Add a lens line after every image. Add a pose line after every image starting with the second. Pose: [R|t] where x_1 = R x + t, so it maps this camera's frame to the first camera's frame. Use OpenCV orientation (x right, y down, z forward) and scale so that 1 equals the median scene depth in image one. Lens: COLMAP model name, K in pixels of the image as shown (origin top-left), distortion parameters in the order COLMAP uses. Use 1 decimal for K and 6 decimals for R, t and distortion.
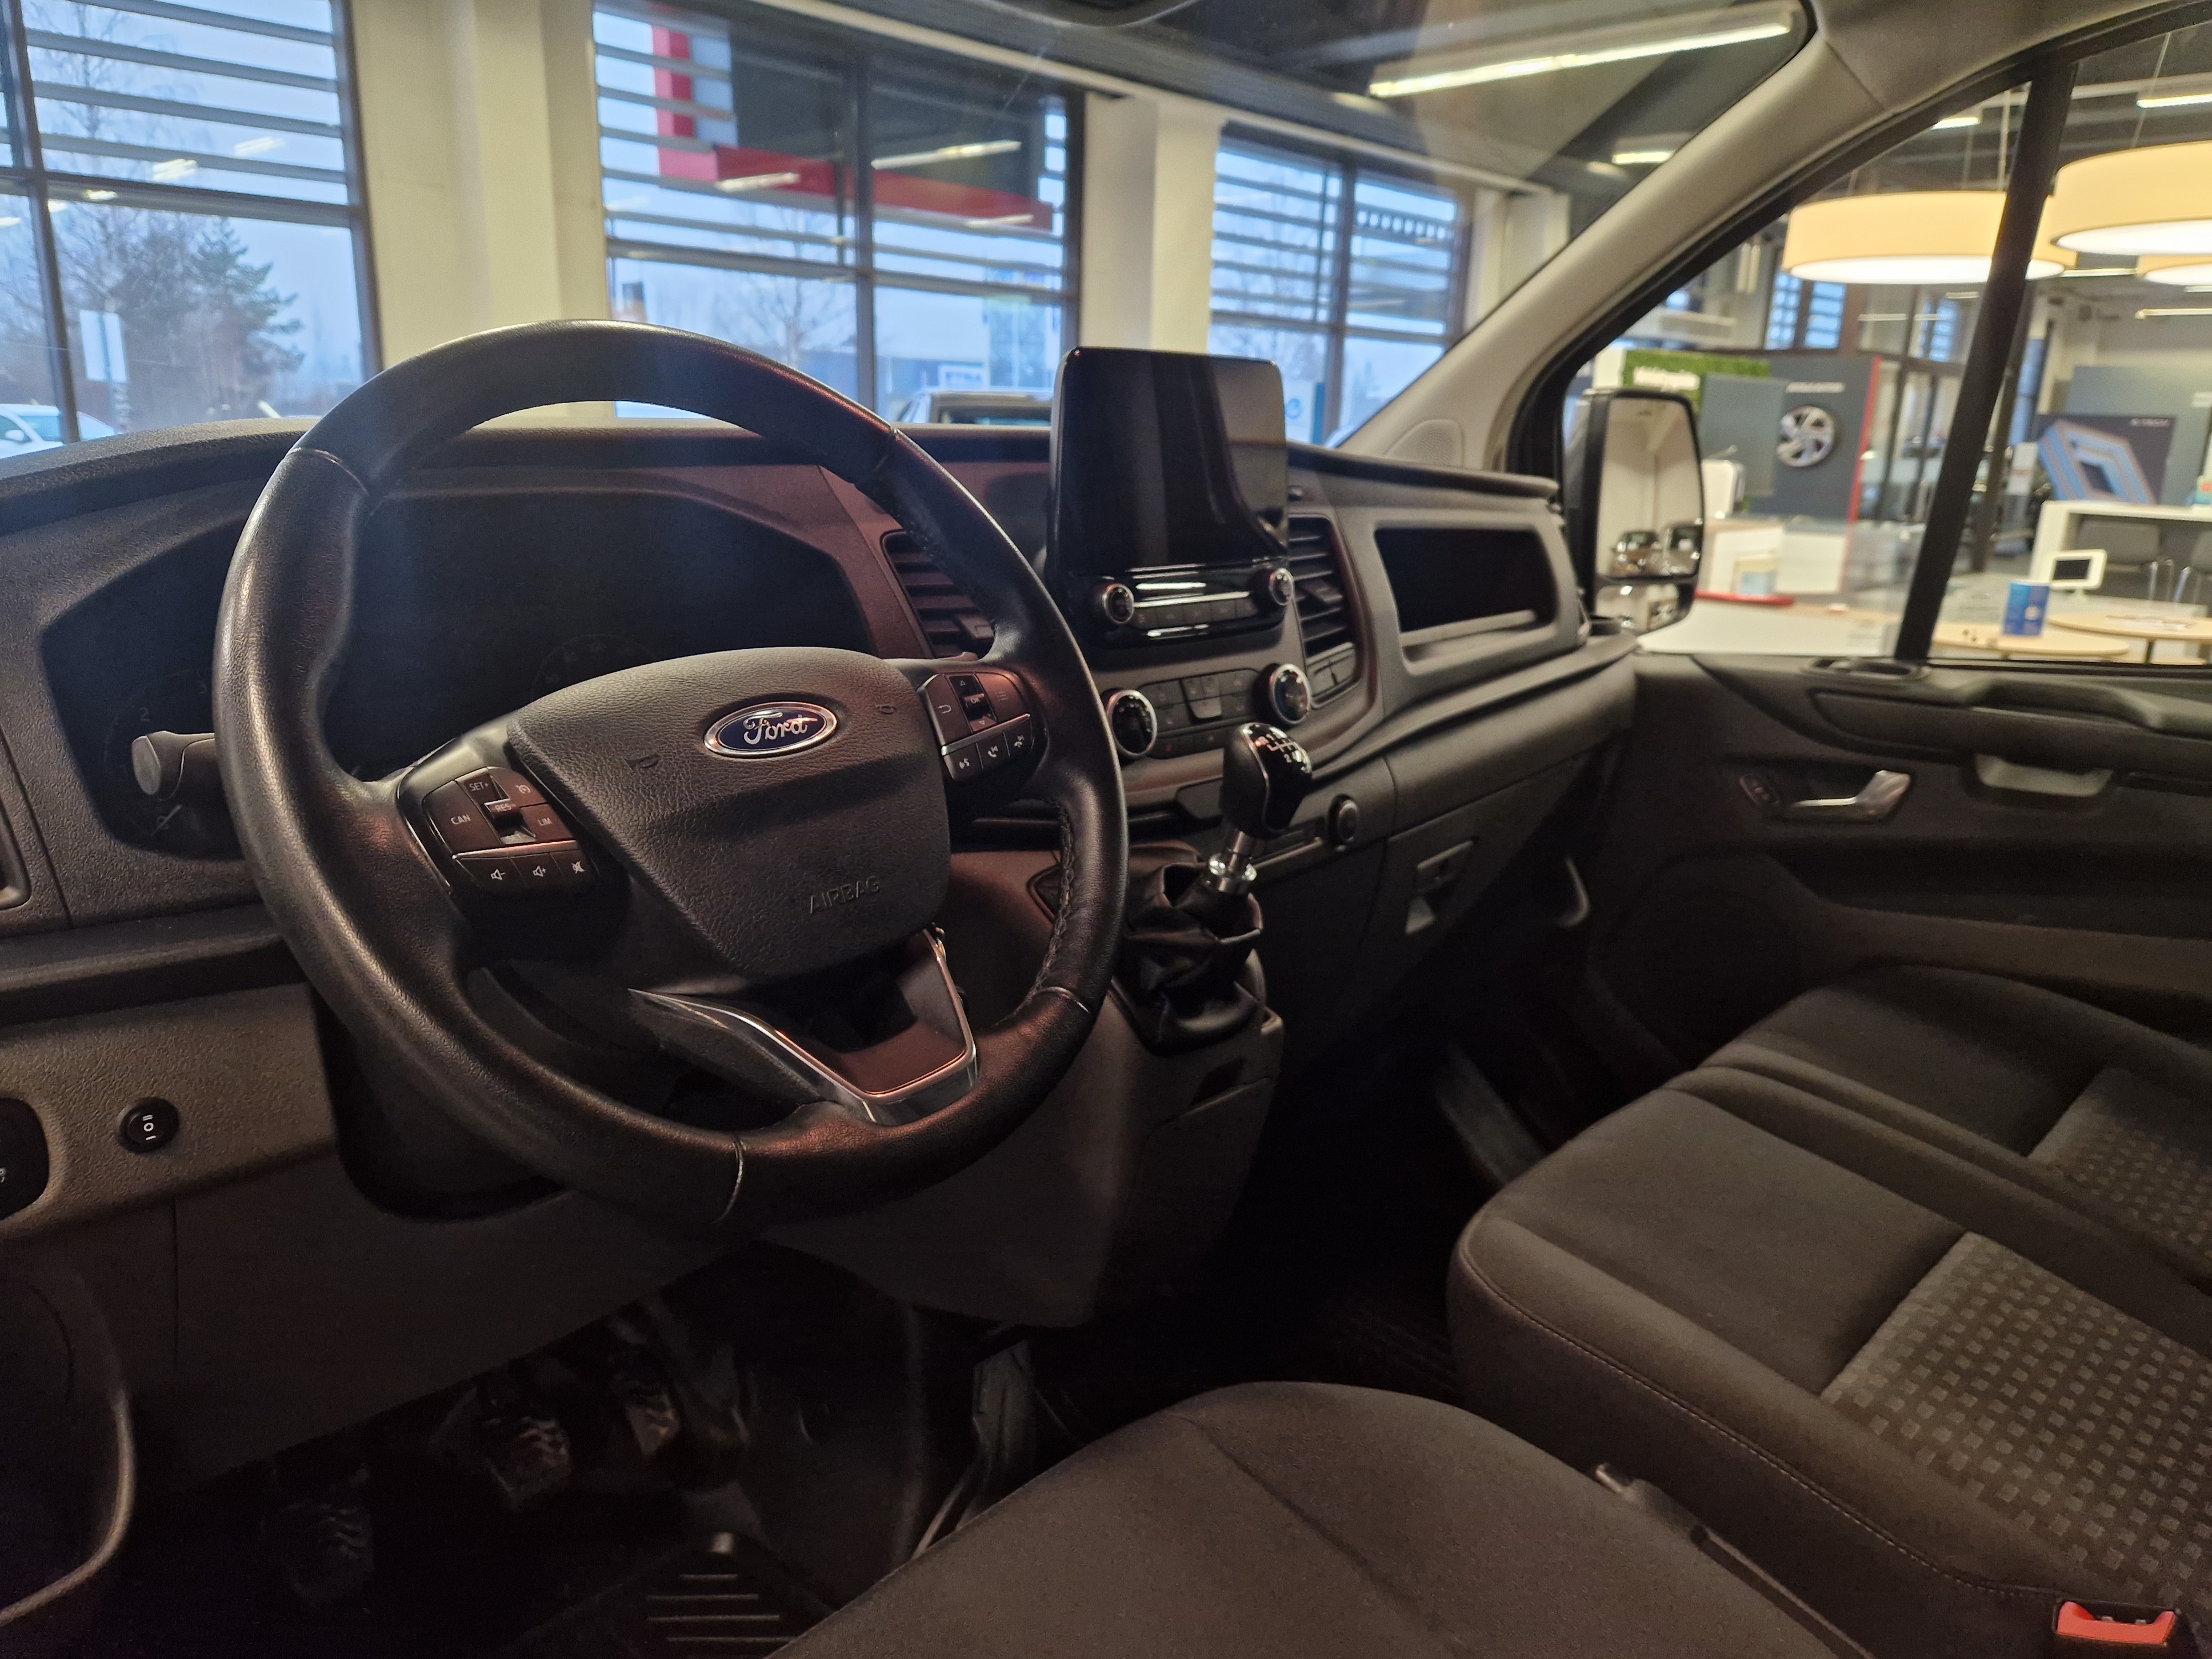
lens RADIAL K [[1511.0, 0, 1106.0], [0, 1511.0, 829.5], [0, 0, 1]] dist [0.045248, -0.038039]
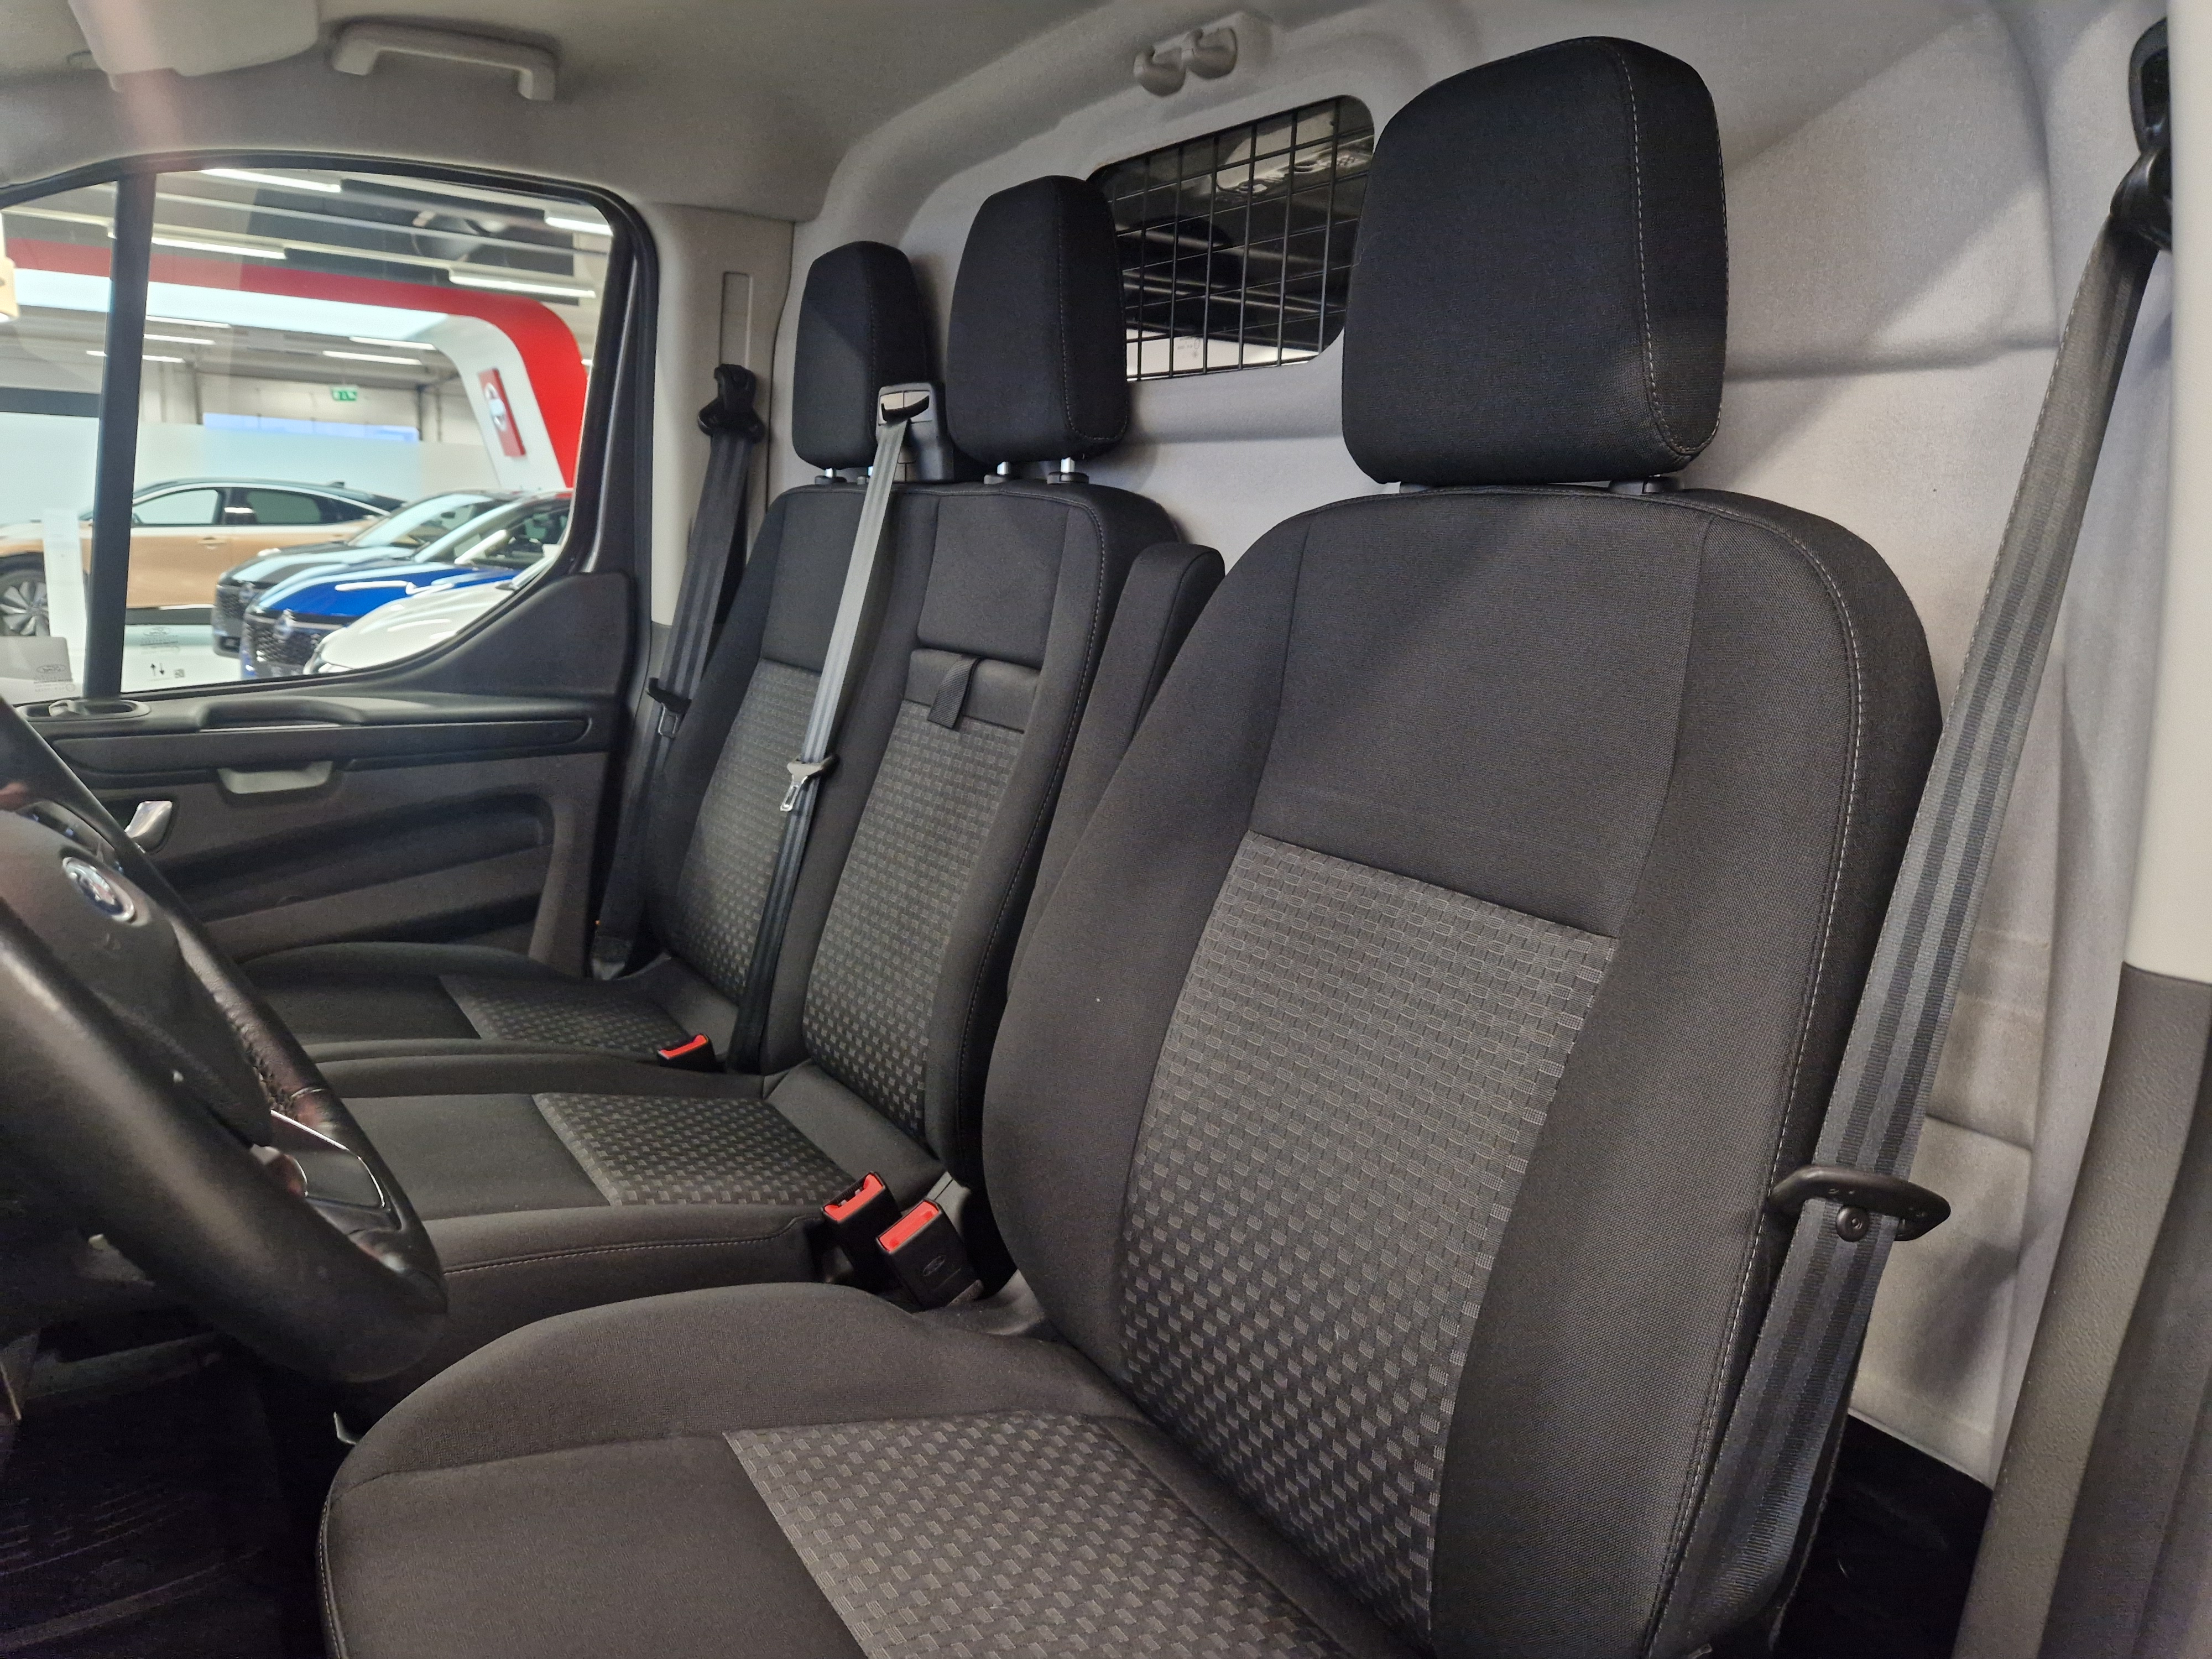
lens RADIAL K [[1457.0, 0, 1106.0], [0, 1457.0, 829.5], [0, 0, 1]] dist [0.042155, -0.053121]
pose [[0.210867, -0.213326, 0.953954, -0.364167], [0.215075, 0.962107, 0.167608, -0.049910], [-0.953561, 0.169828, 0.248757, 0.108506]]
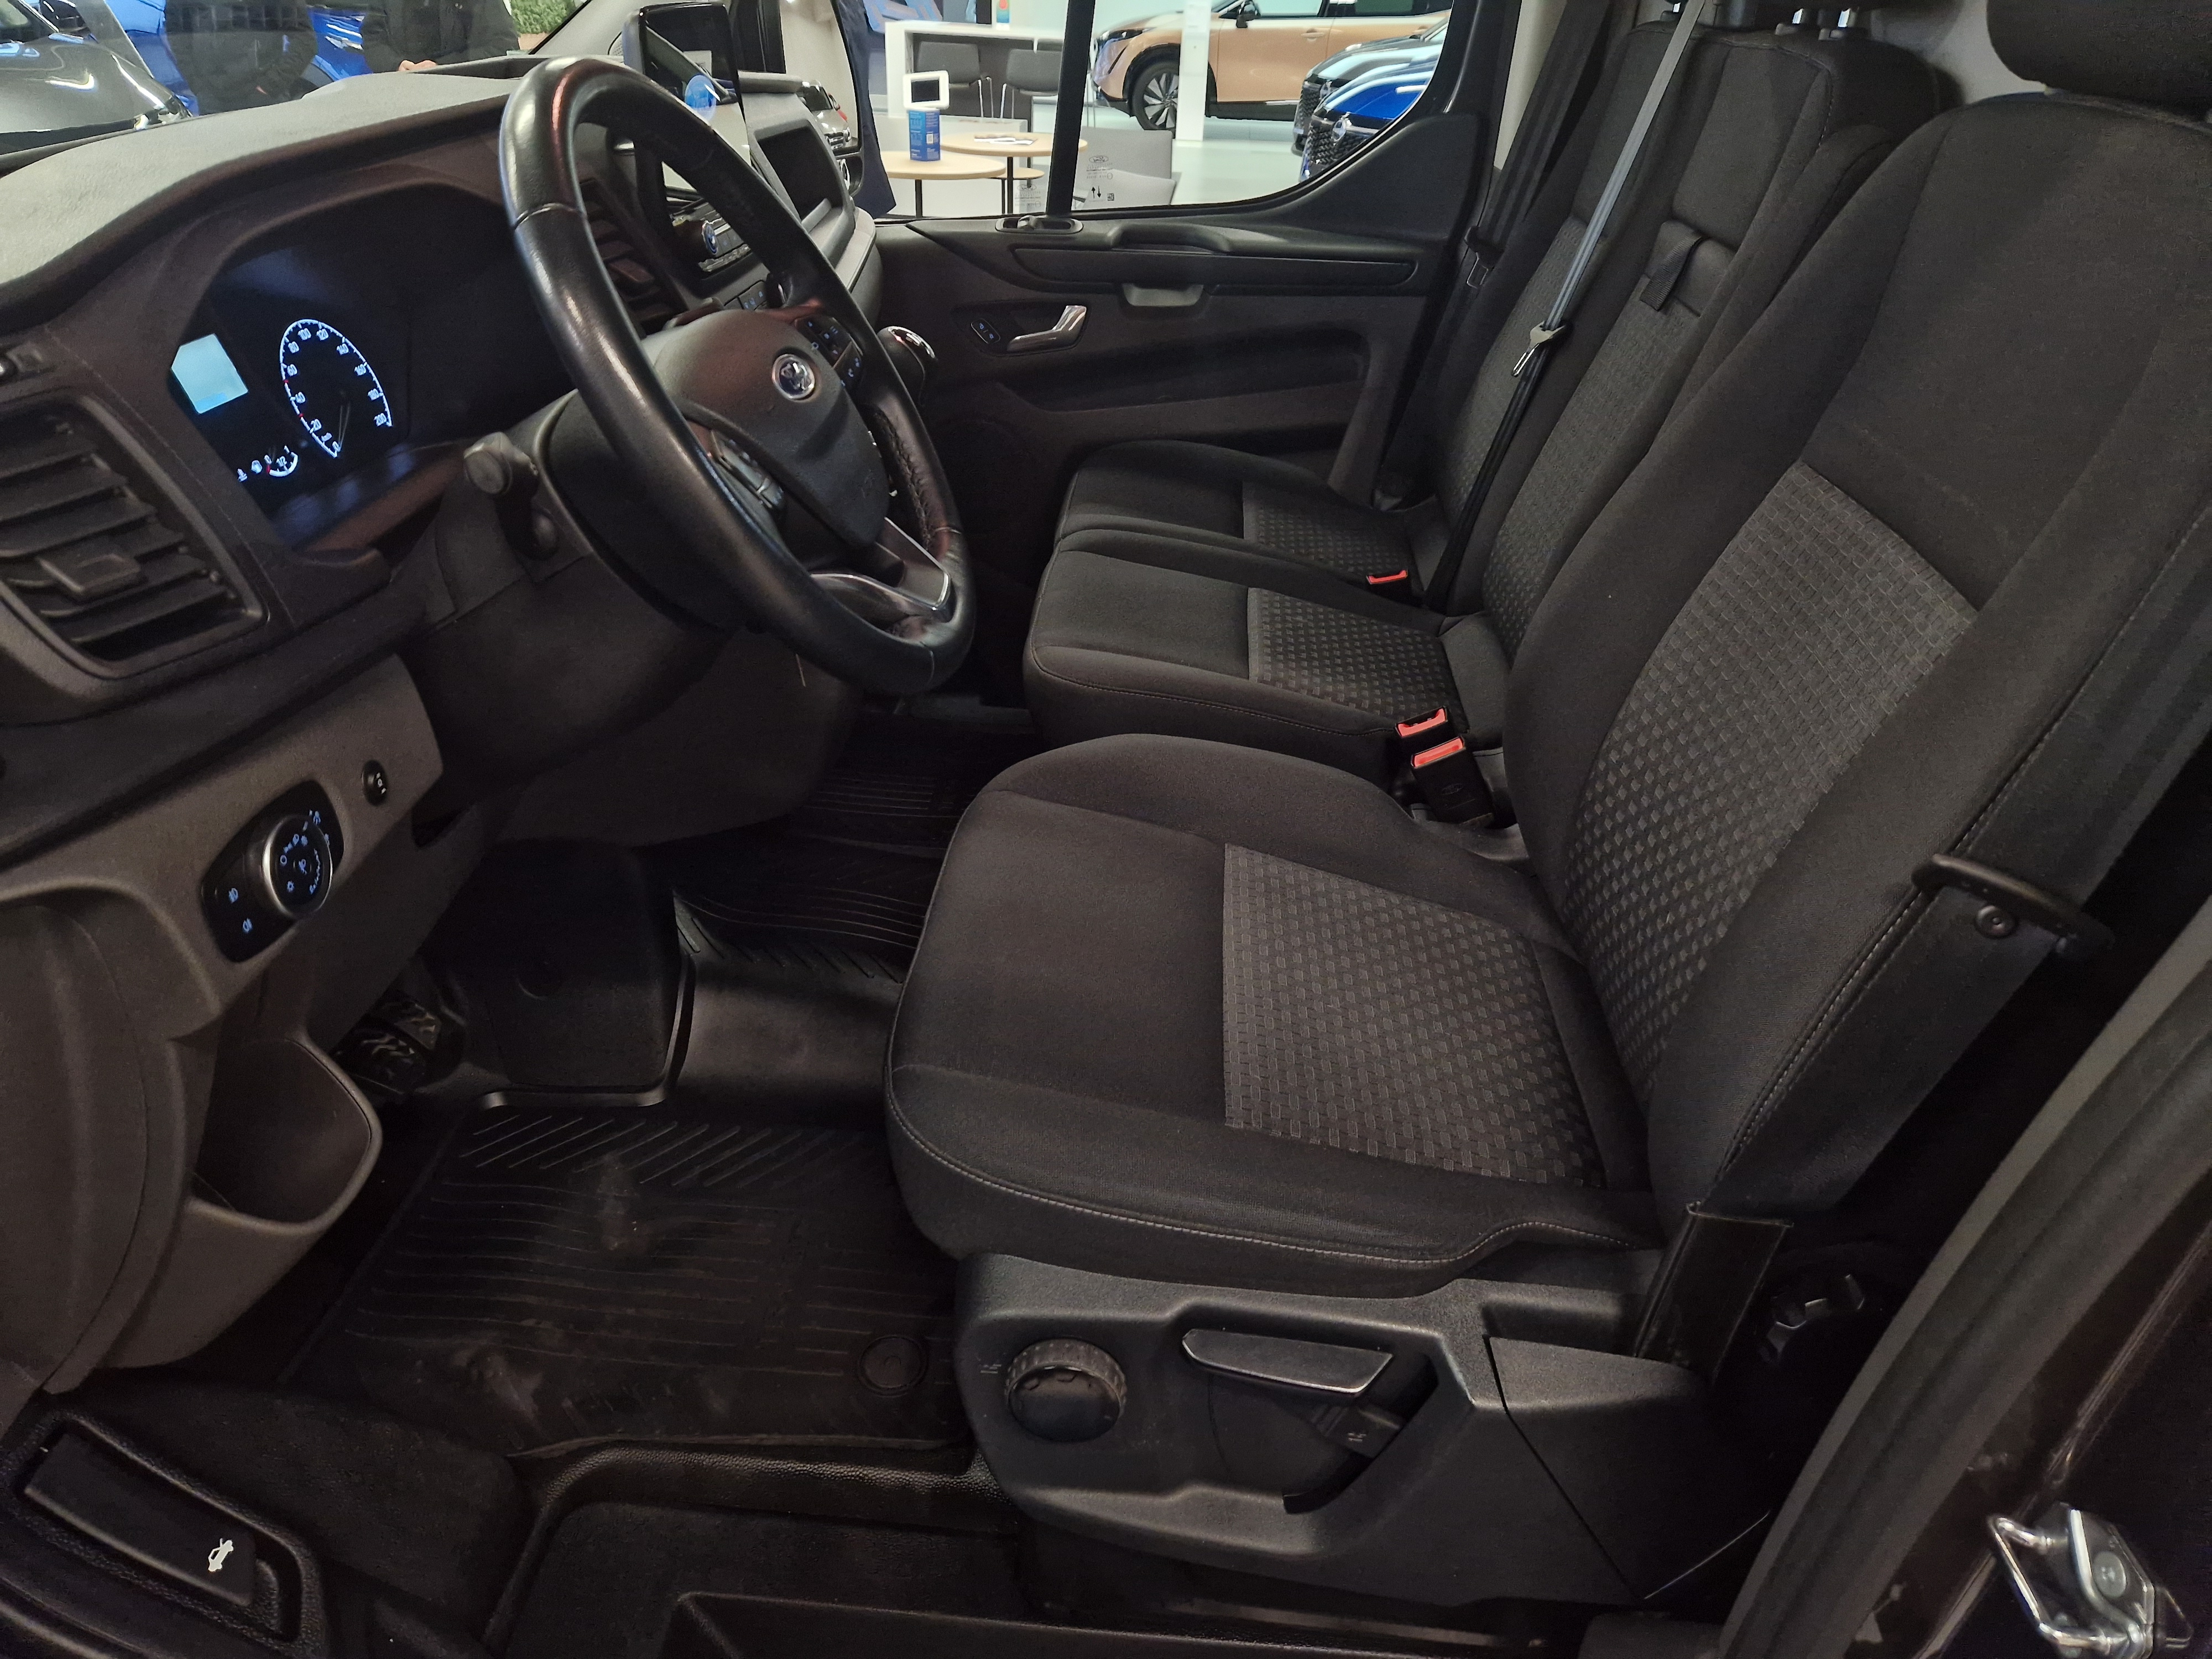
lens RADIAL K [[1457.0, 0, 1106.0], [0, 1457.0, 829.5], [0, 0, 1]] dist [0.042155, -0.053121]
pose [[0.770378, -0.326715, 0.547516, -0.375444], [0.155844, 0.929175, 0.335181, -0.038109], [-0.618248, -0.172890, 0.766733, -0.133135]]
